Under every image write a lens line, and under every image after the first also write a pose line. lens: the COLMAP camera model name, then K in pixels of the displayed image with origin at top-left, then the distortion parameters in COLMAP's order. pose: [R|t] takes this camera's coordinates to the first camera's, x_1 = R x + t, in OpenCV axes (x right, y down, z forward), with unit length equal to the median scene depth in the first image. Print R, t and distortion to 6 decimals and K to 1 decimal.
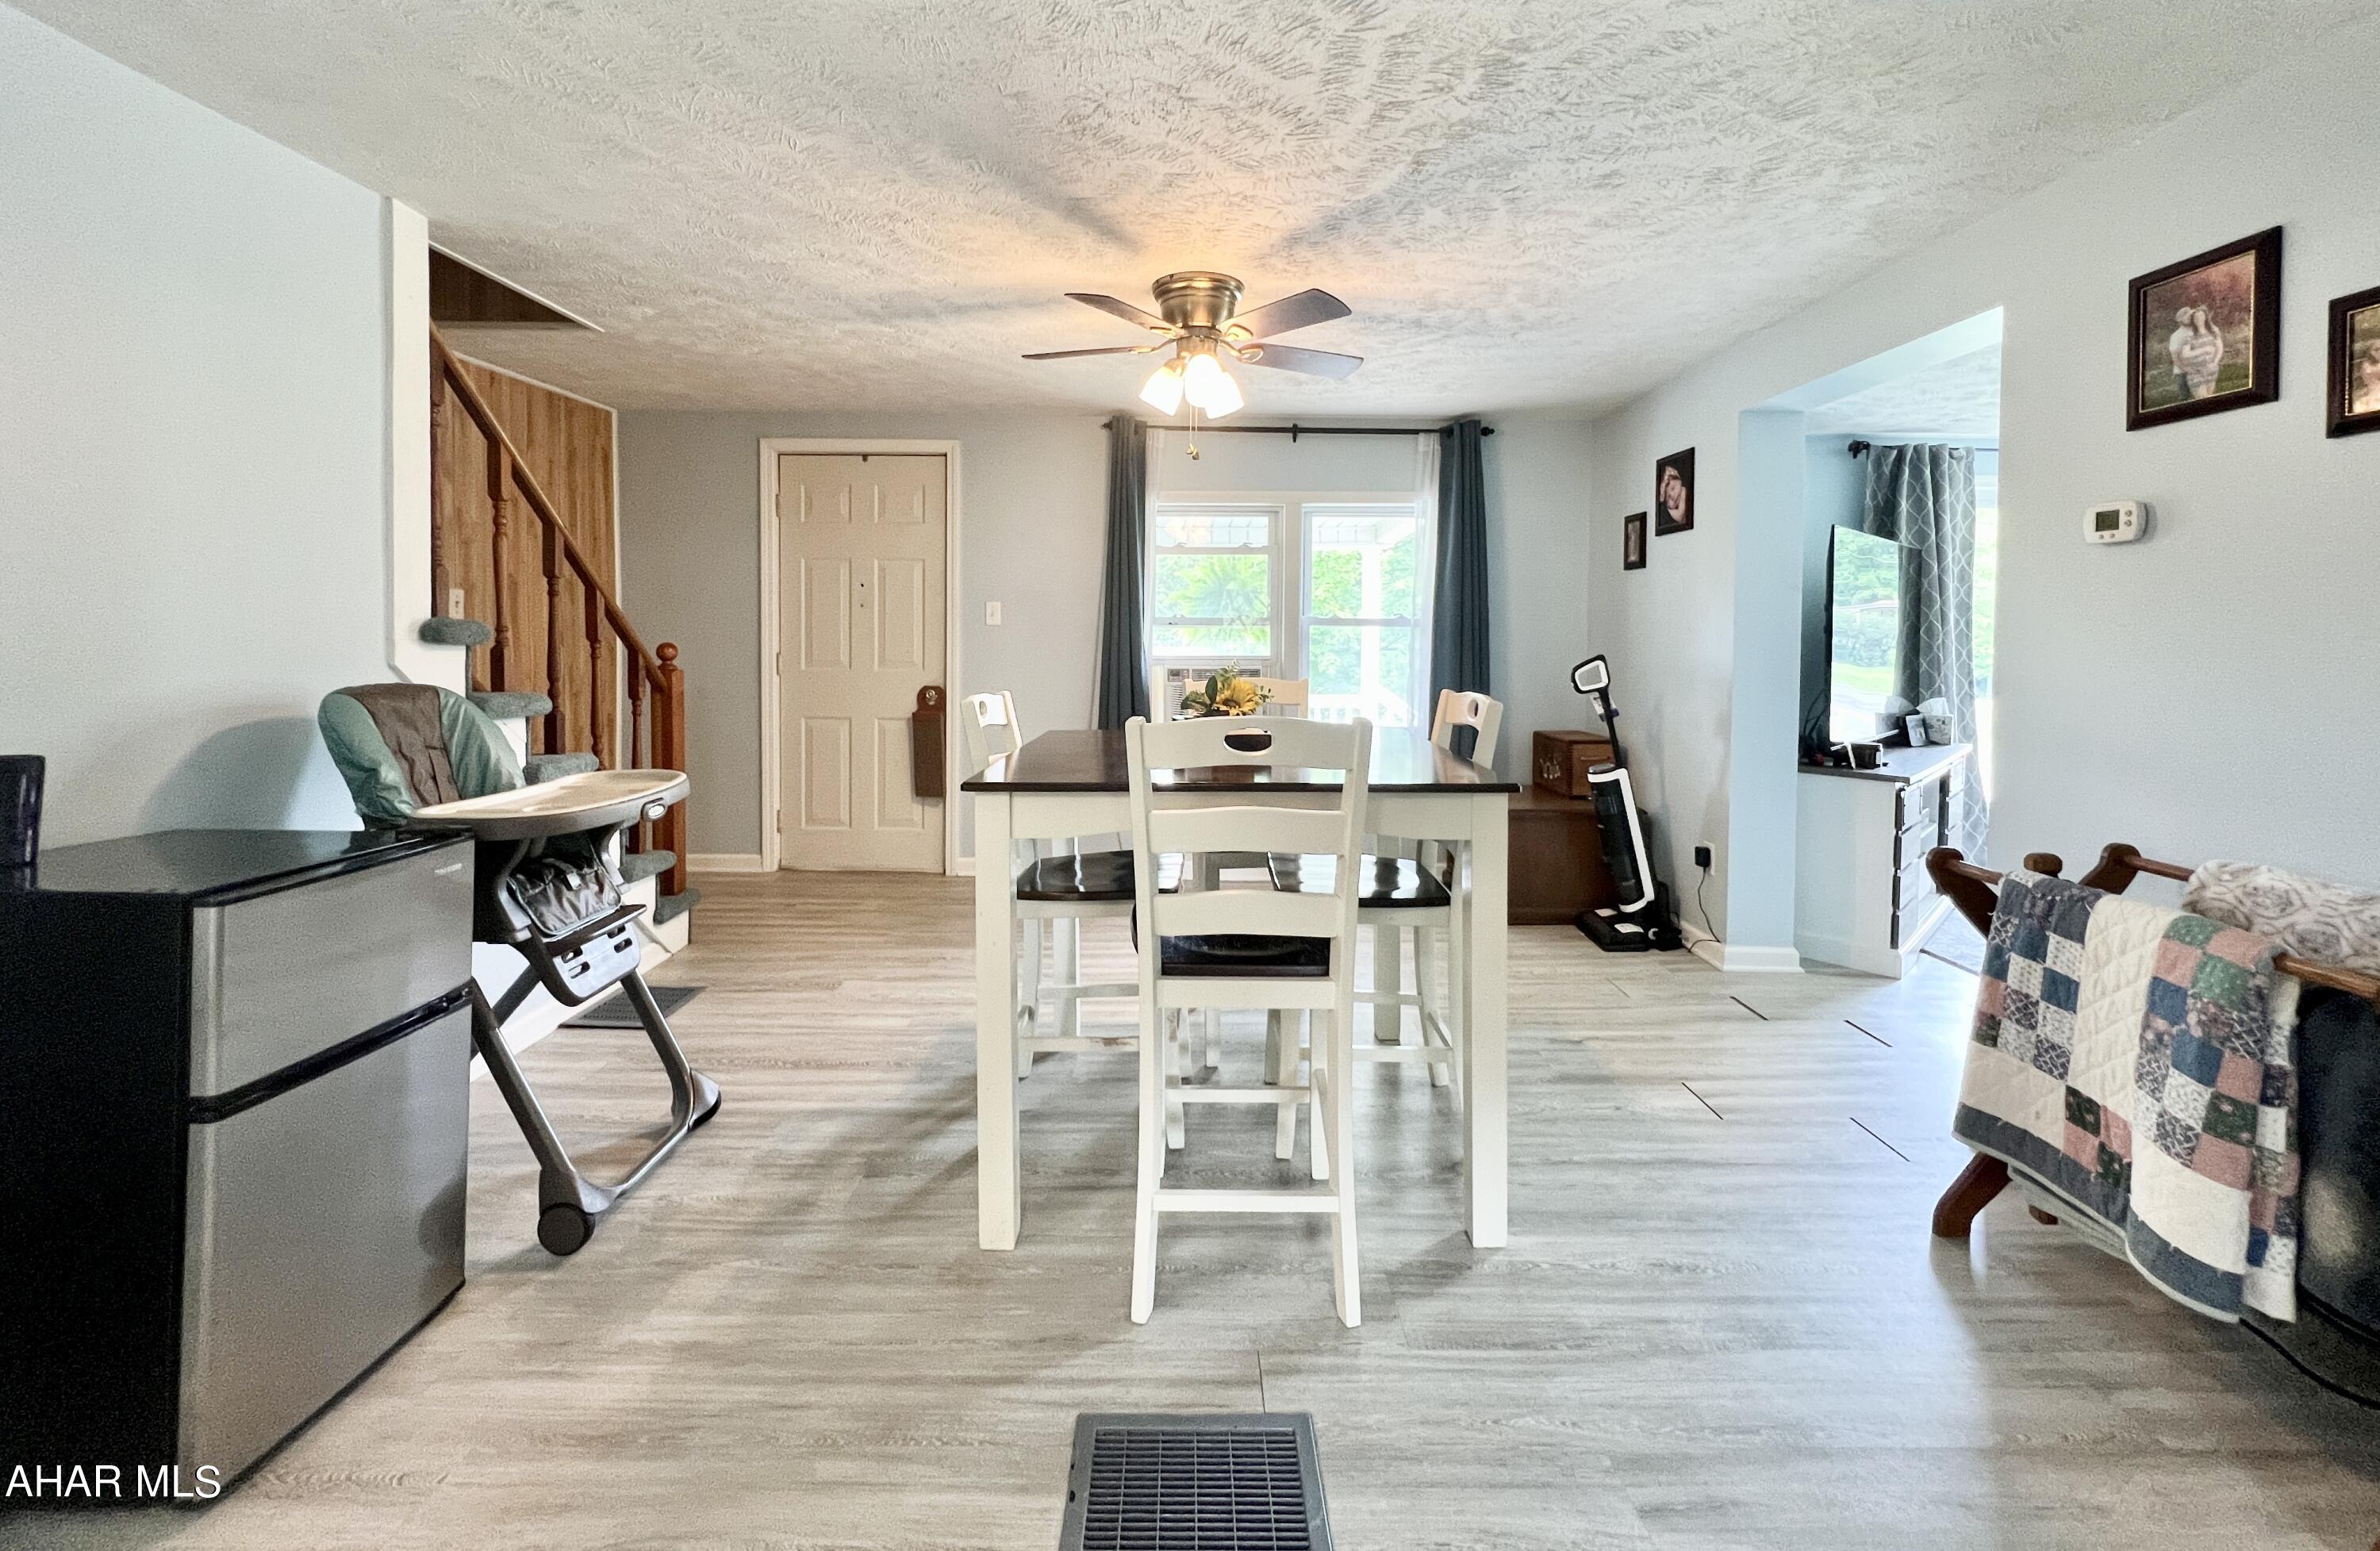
lens RADIAL K [[948.1, 0, 1189.9], [0, 948.1, 652.3], [0, 0, 1]] dist [0.002573, -0.000001]
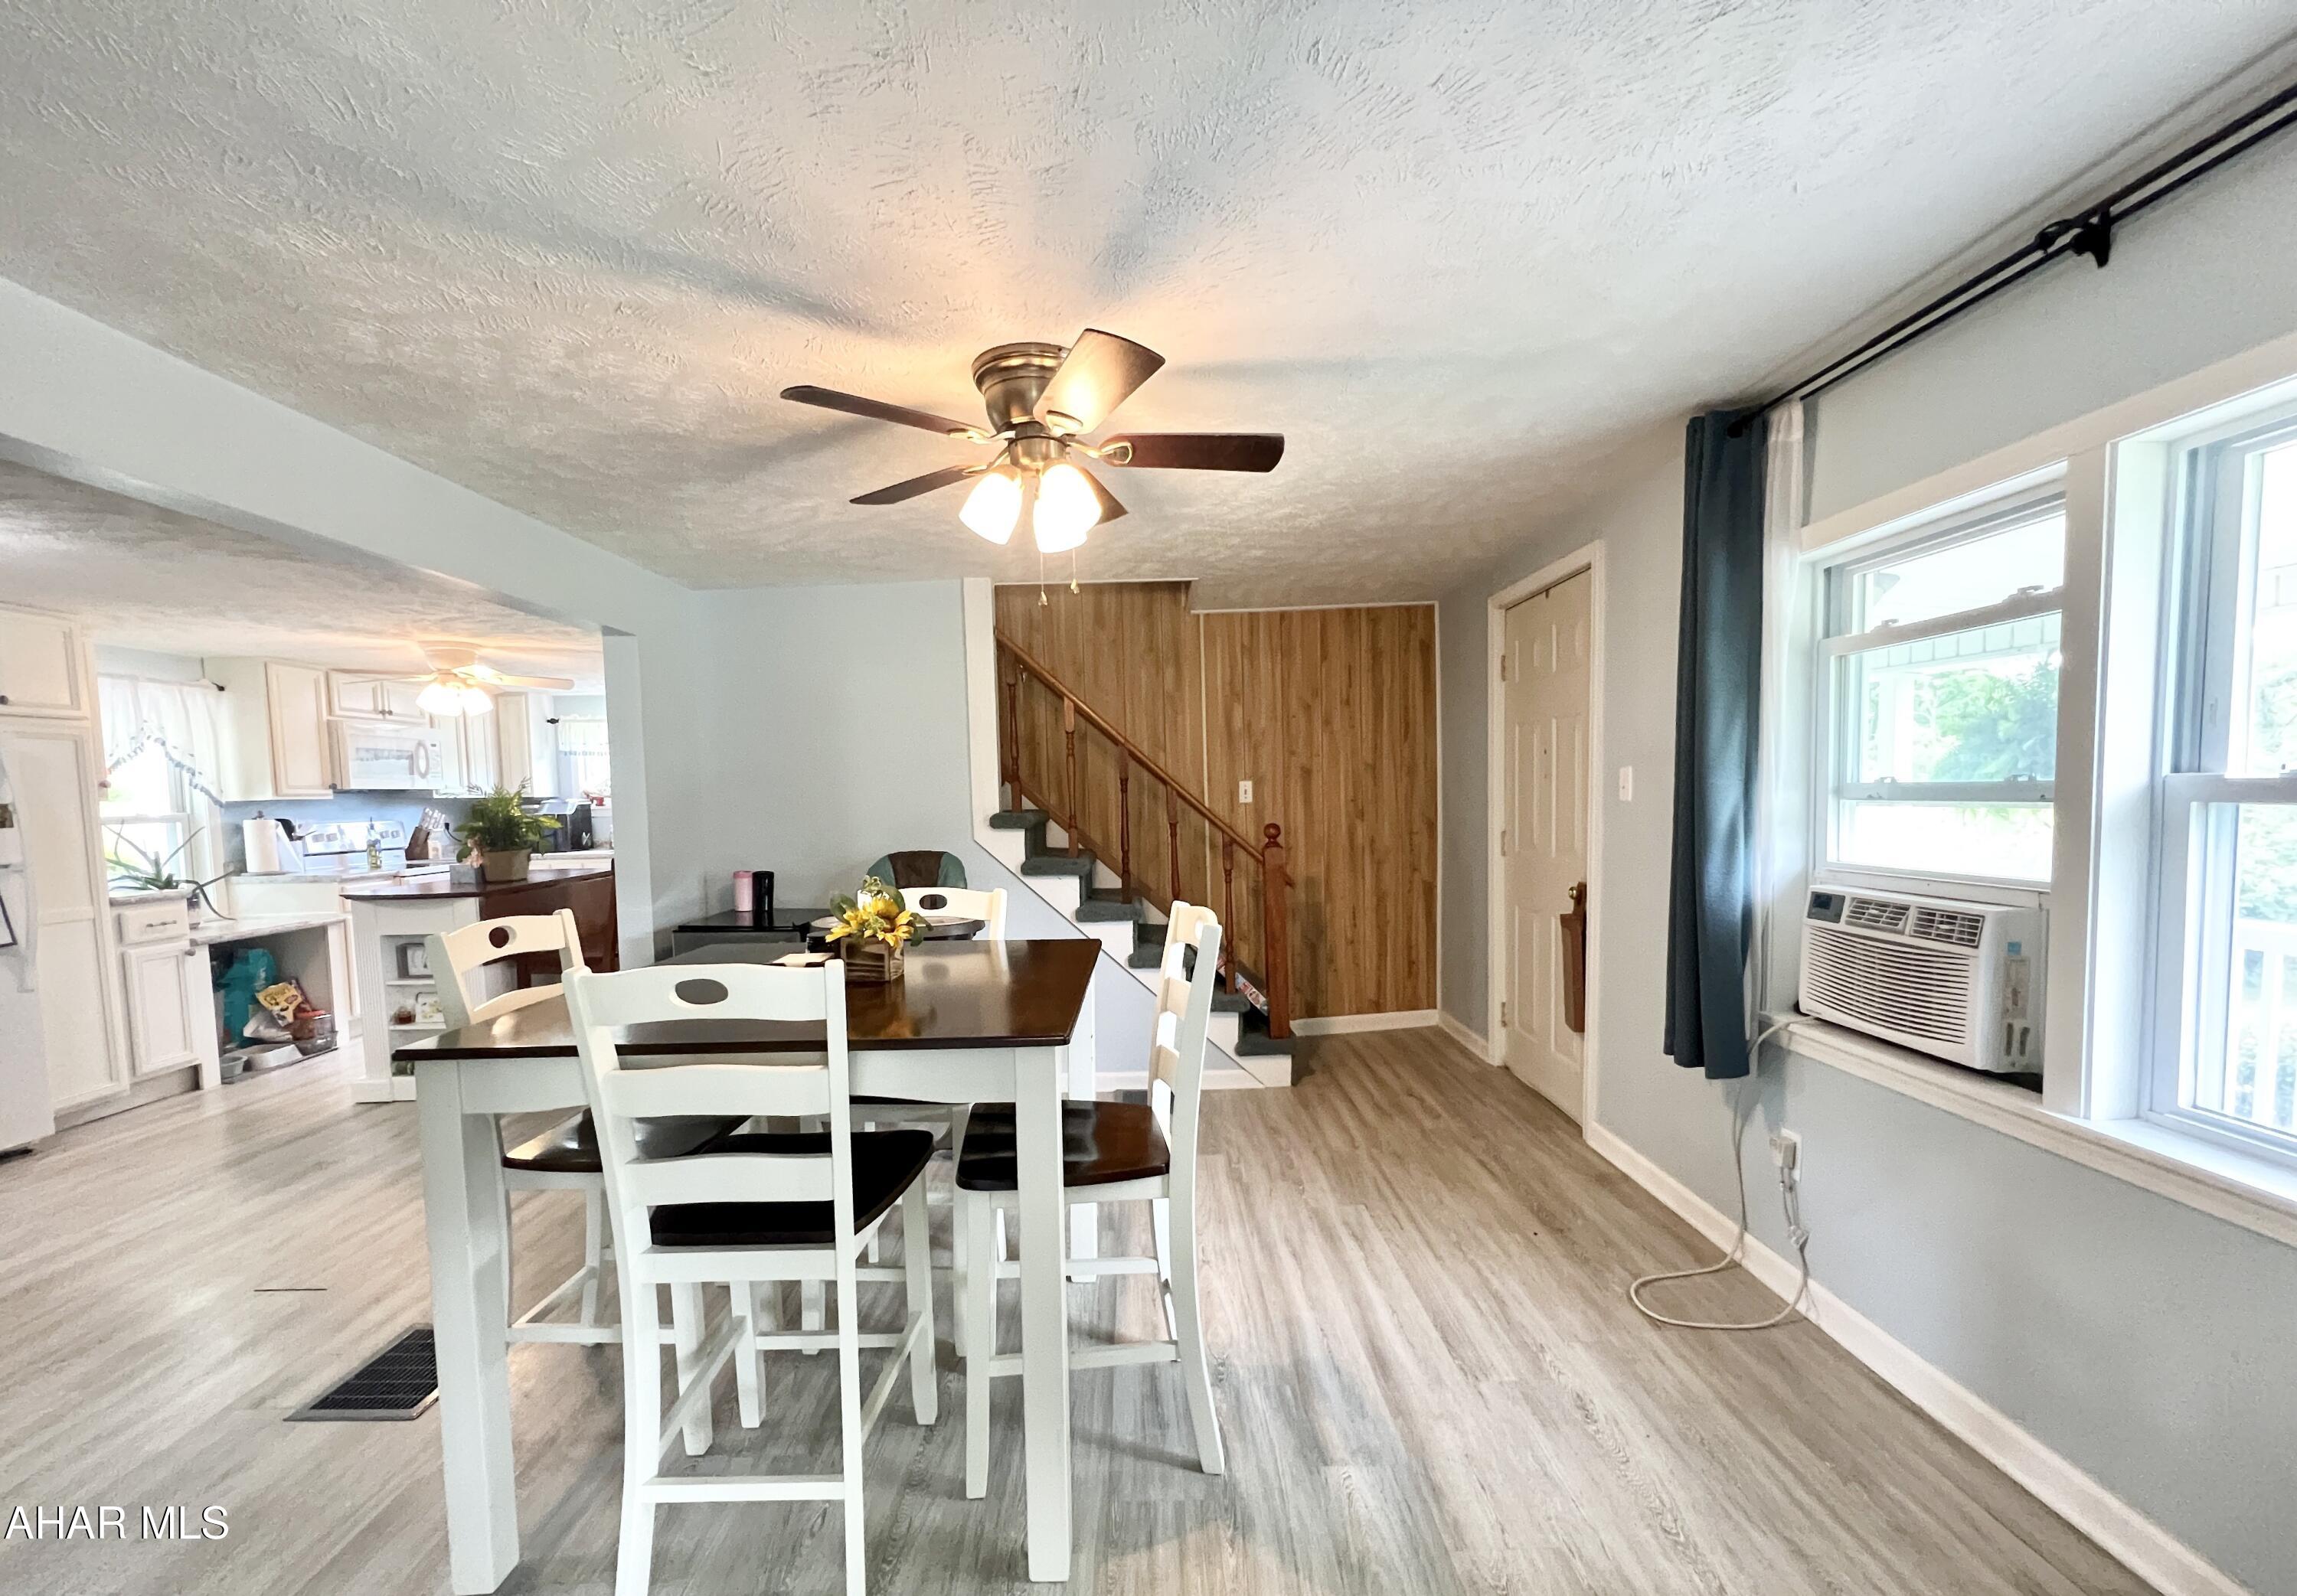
lens RADIAL K [[915.0, 0, 1142.9], [0, 915.0, 854.6], [0, 0, 1]] dist [-0.000067, -0.000061]
pose [[-0.008430, 0.063634, -0.997938, 1.044424], [0.003111, 0.997970, 0.063610, -0.077835], [0.999960, -0.002568, -0.008611, 1.537886]]
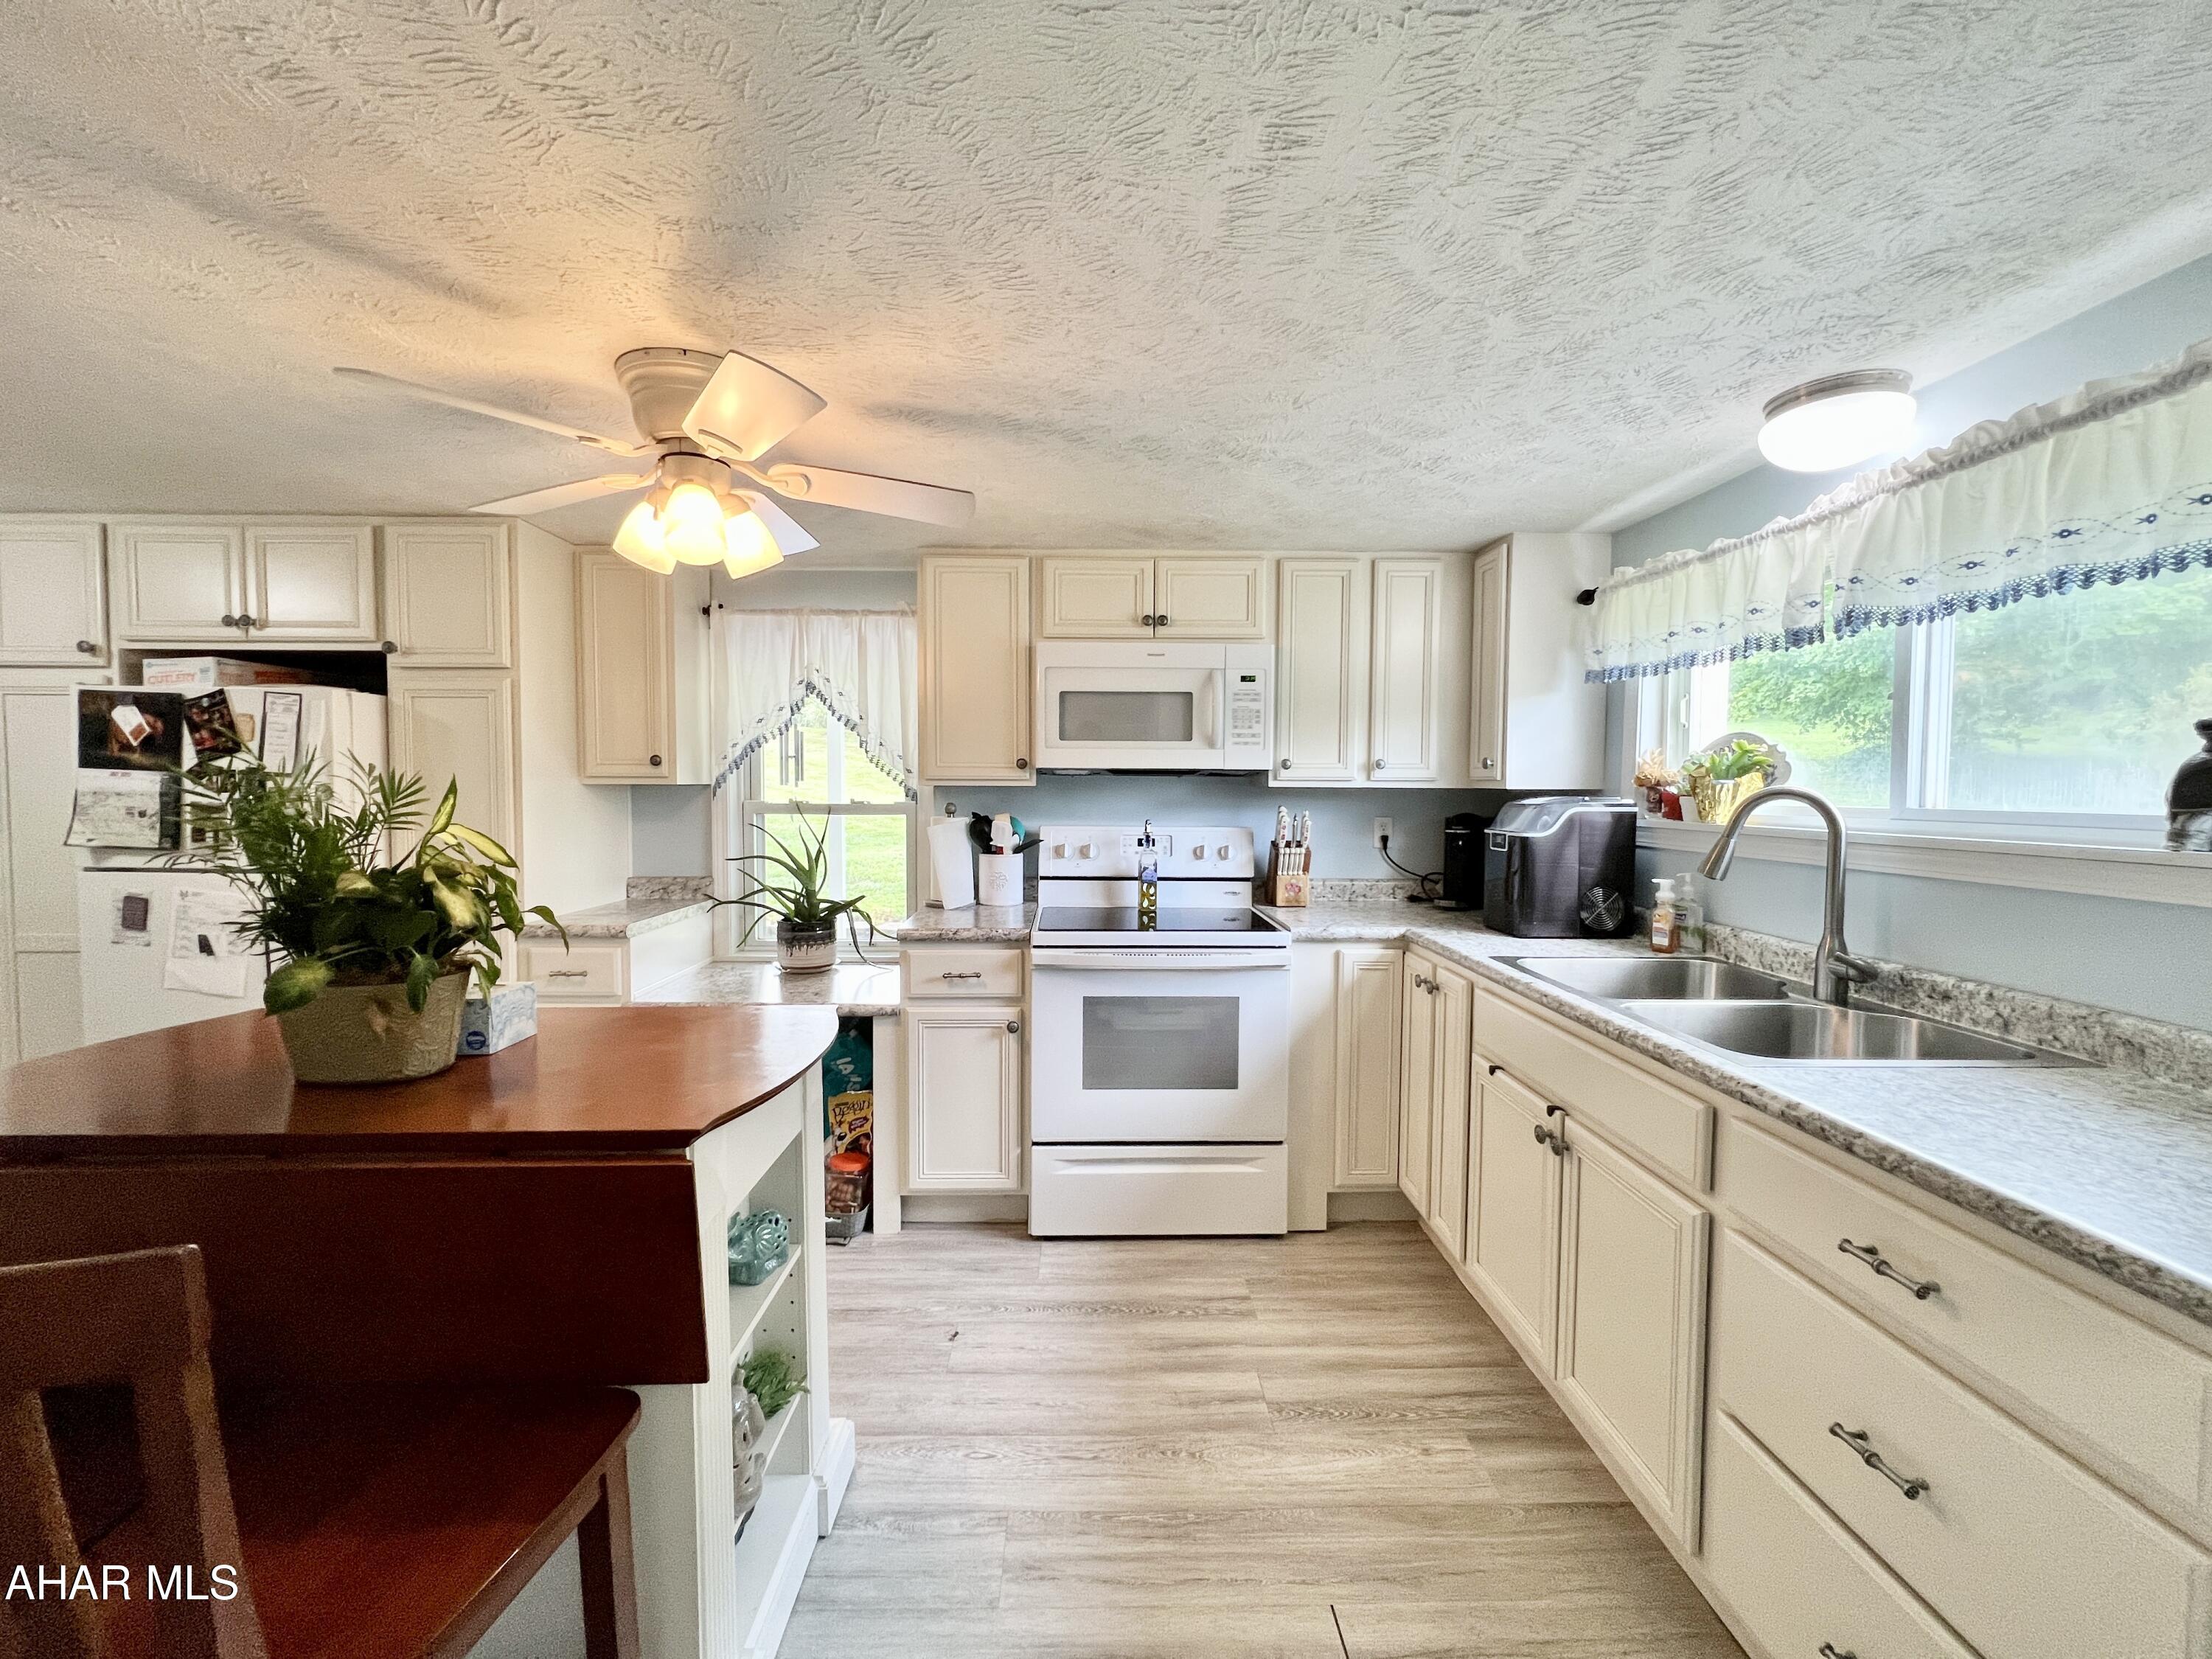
lens RADIAL K [[884.9, 0, 1096.6], [0, 884.9, 822.4], [0, 0, 1]] dist [0.000162, -0.000447]
pose [[-0.999927, -0.011032, 0.004830, -1.787761], [-0.010702, 0.997915, 0.063641, -0.111122], [-0.005522, 0.063584, -0.997961, 0.581620]]
